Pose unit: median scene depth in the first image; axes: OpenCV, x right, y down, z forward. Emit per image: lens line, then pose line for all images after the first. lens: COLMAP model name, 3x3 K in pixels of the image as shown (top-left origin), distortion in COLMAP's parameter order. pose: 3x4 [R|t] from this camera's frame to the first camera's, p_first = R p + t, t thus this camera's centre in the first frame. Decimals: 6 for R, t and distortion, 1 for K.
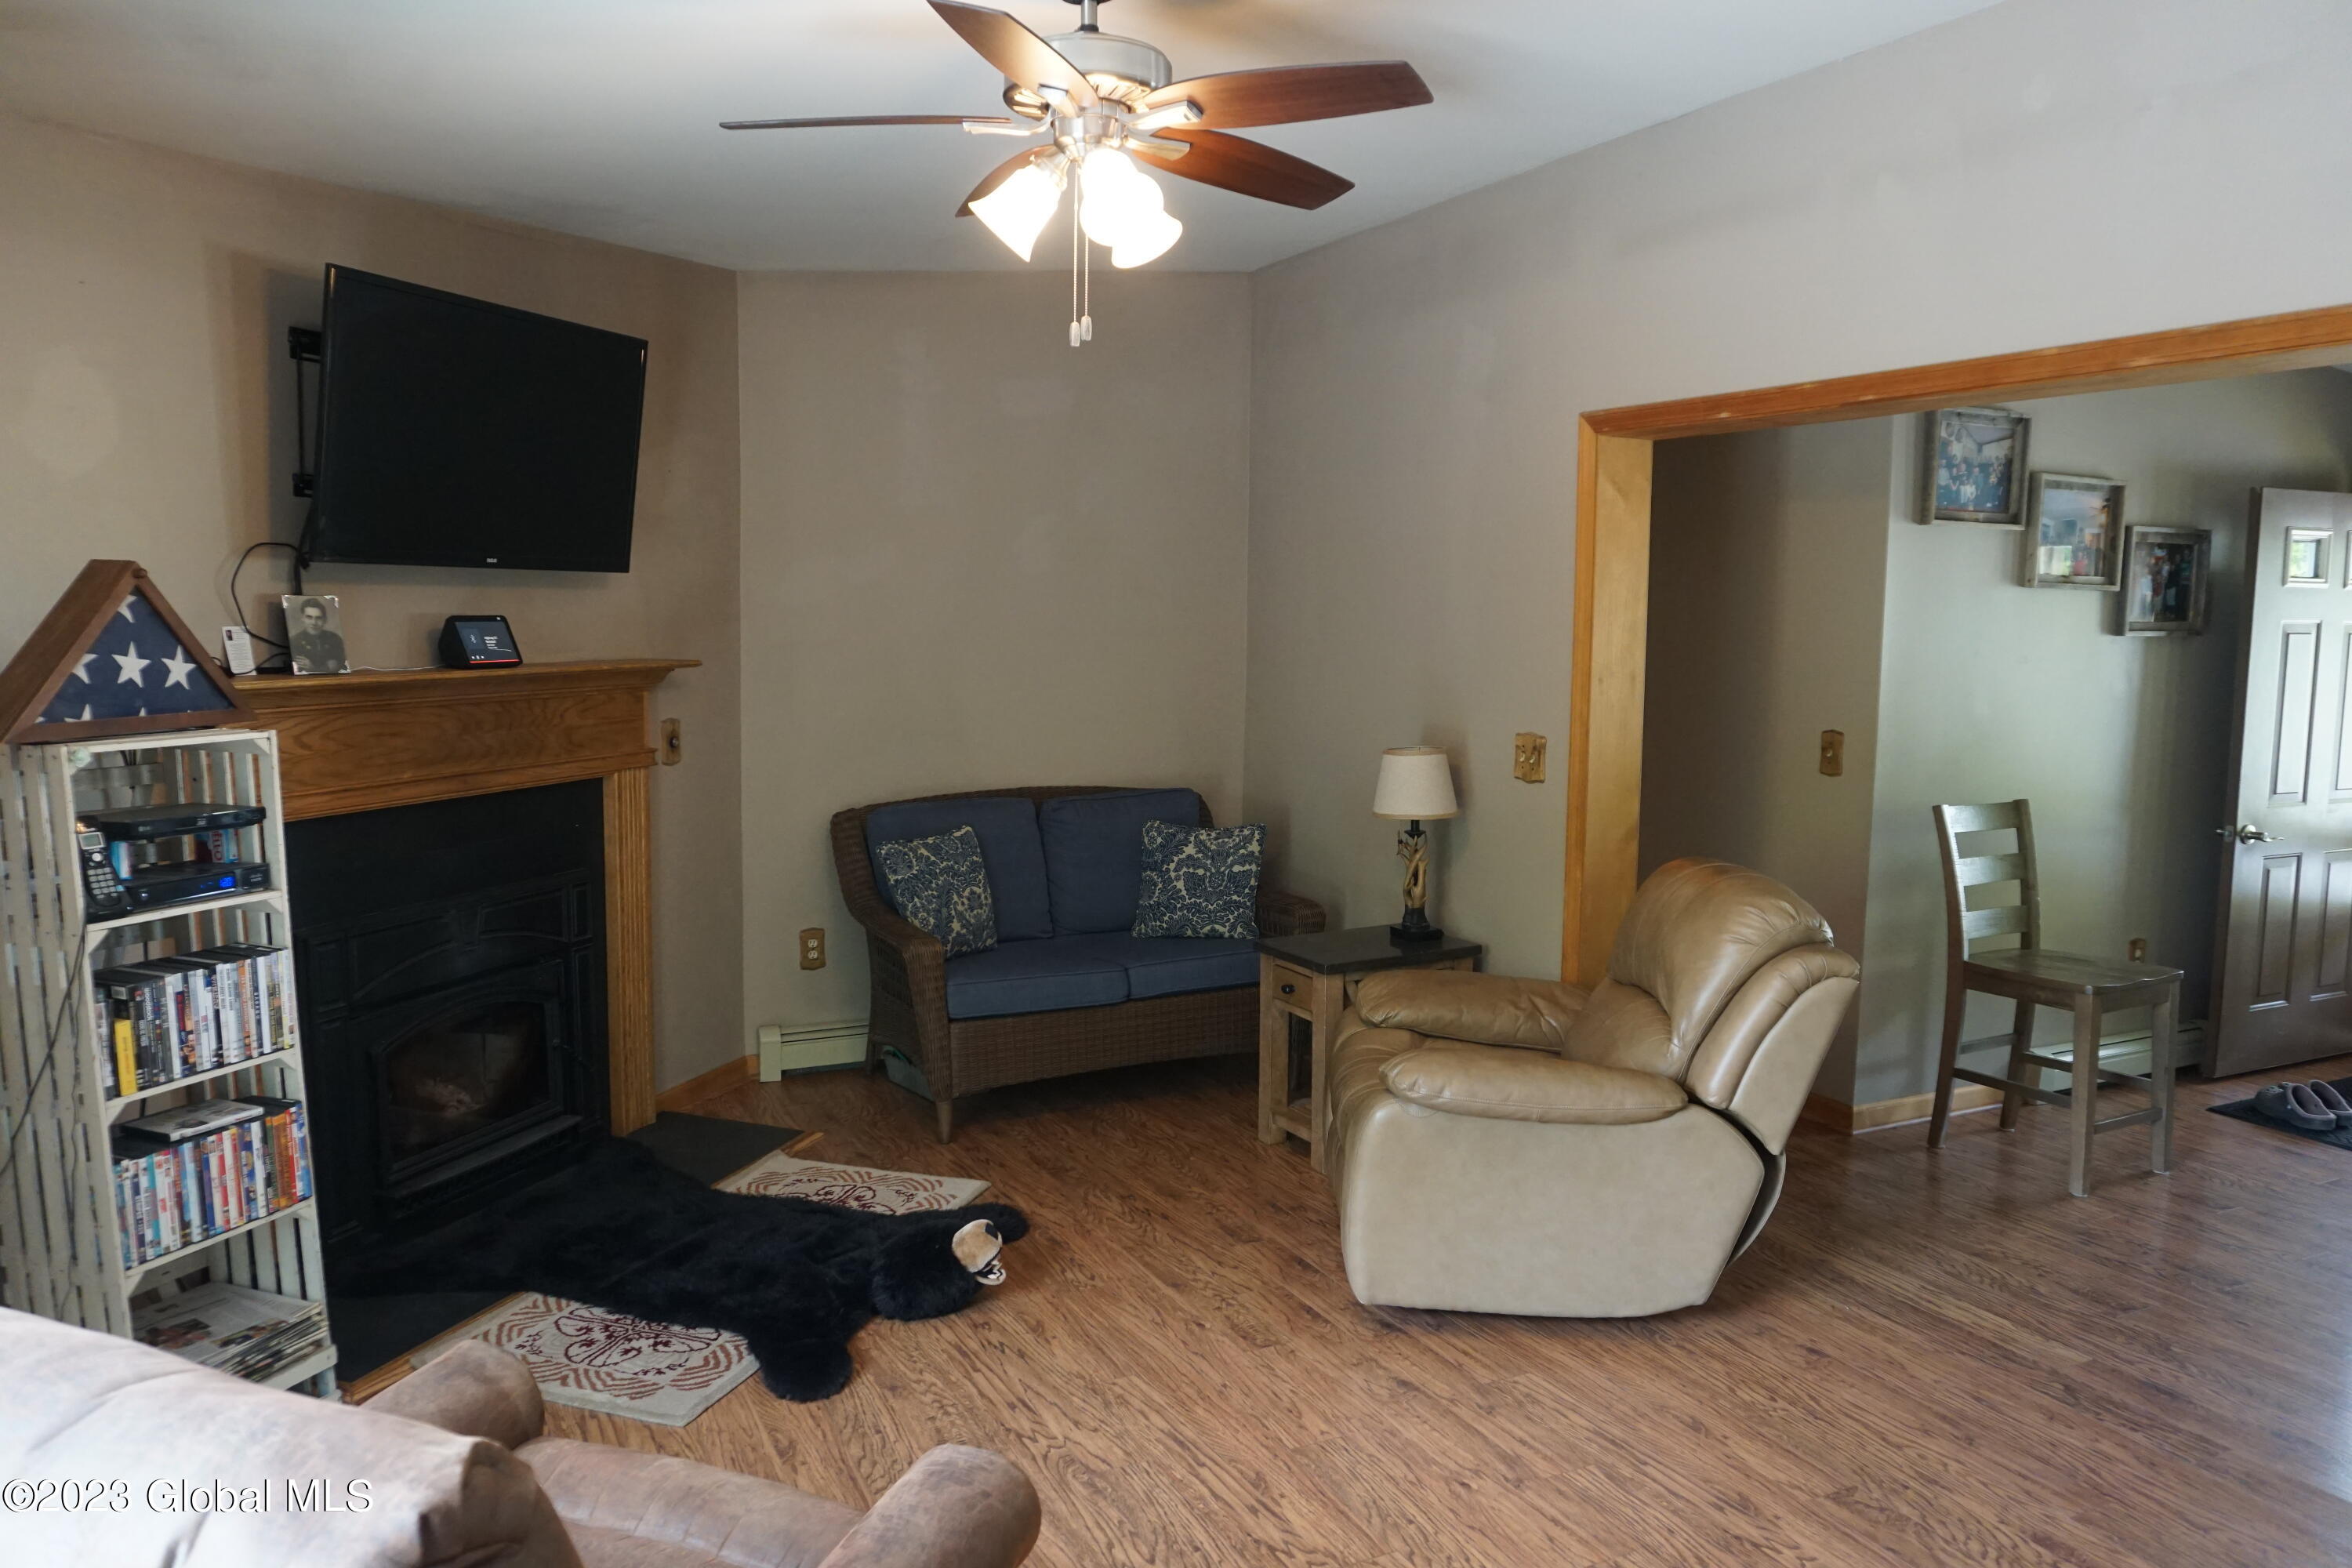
lens RADIAL K [[1620.8, 0, 1173.0], [0, 1620.8, 795.5], [0, 0, 1]] dist [-0.057408, 0.026308]
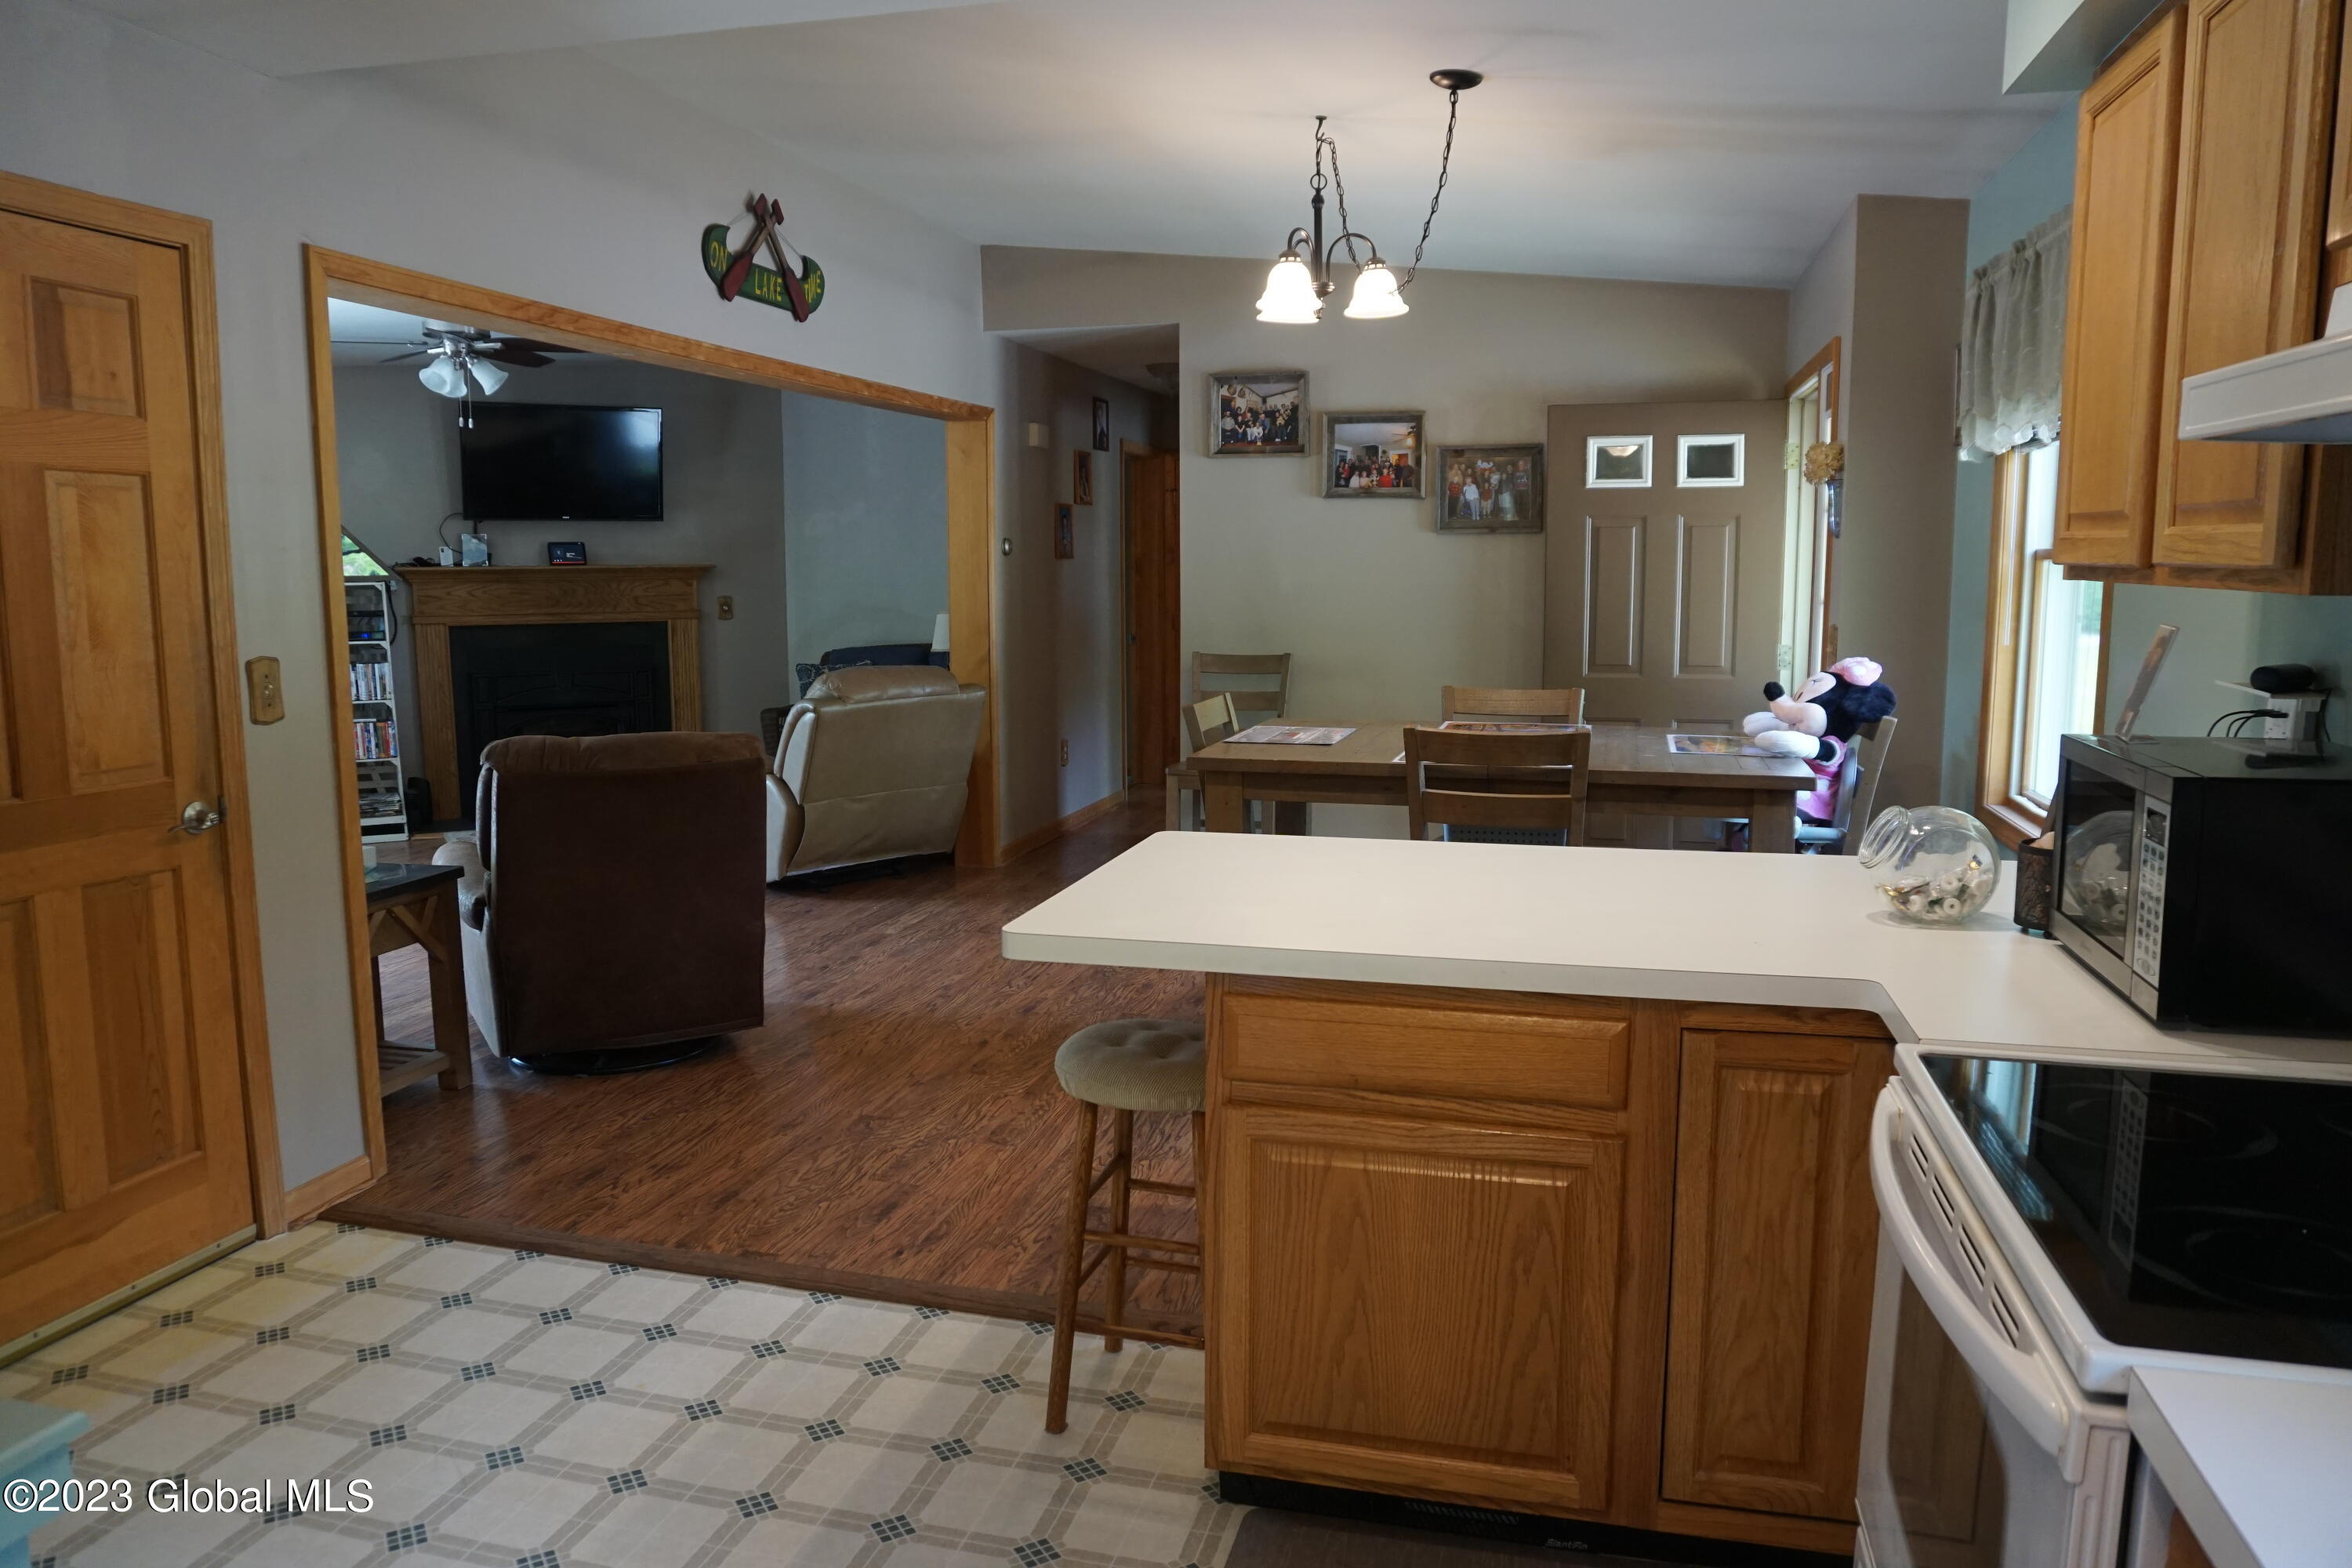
lens RADIAL K [[1620.8, 0, 1171.1], [0, 1620.8, 798.9], [0, 0, 1]] dist [-0.057408, 0.026308]
pose [[0.753050, 0.081606, -0.652883, 1.916346], [-0.063574, 0.996660, 0.051247, 0.086958], [0.654885, 0.002915, 0.755723, -0.165288]]
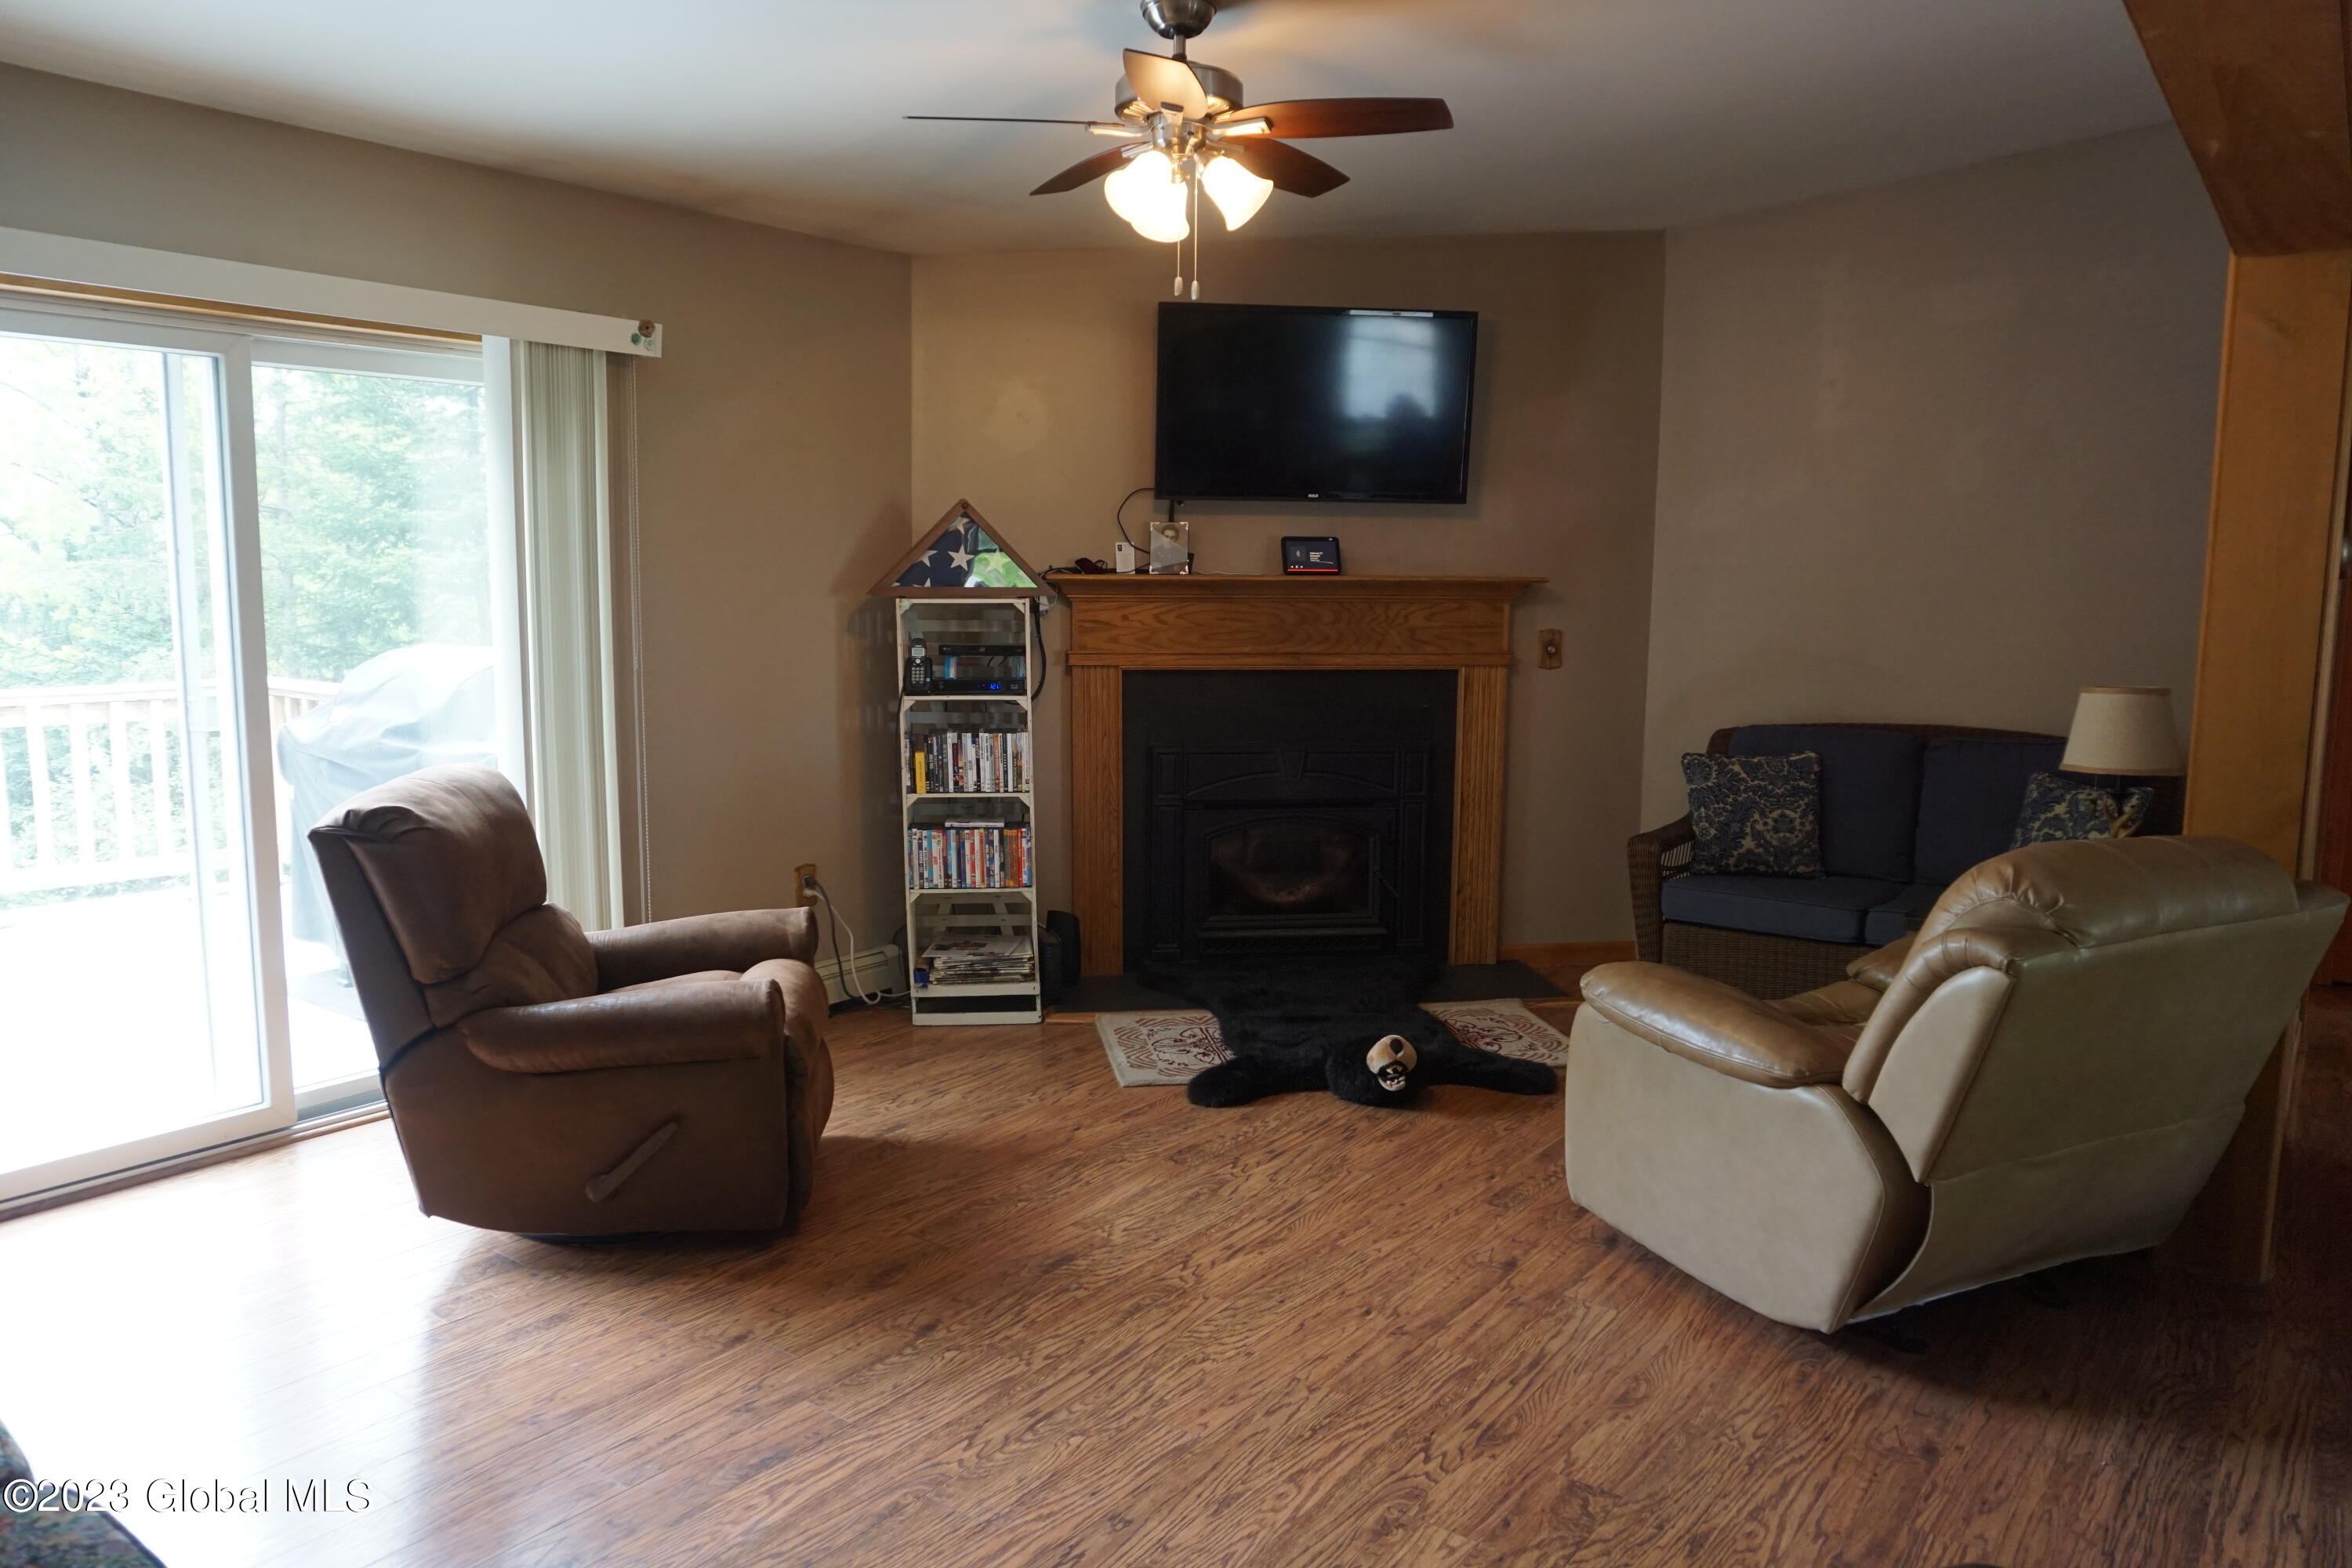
lens RADIAL K [[1620.8, 0, 1181.3], [0, 1620.8, 792.9], [0, 0, 1]] dist [-0.057408, 0.026308]
pose [[0.458043, 0.111522, -0.881906, 0.849247], [-0.102043, 0.992137, 0.072463, 0.017670], [0.883053, 0.056801, 0.465822, 0.305652]]
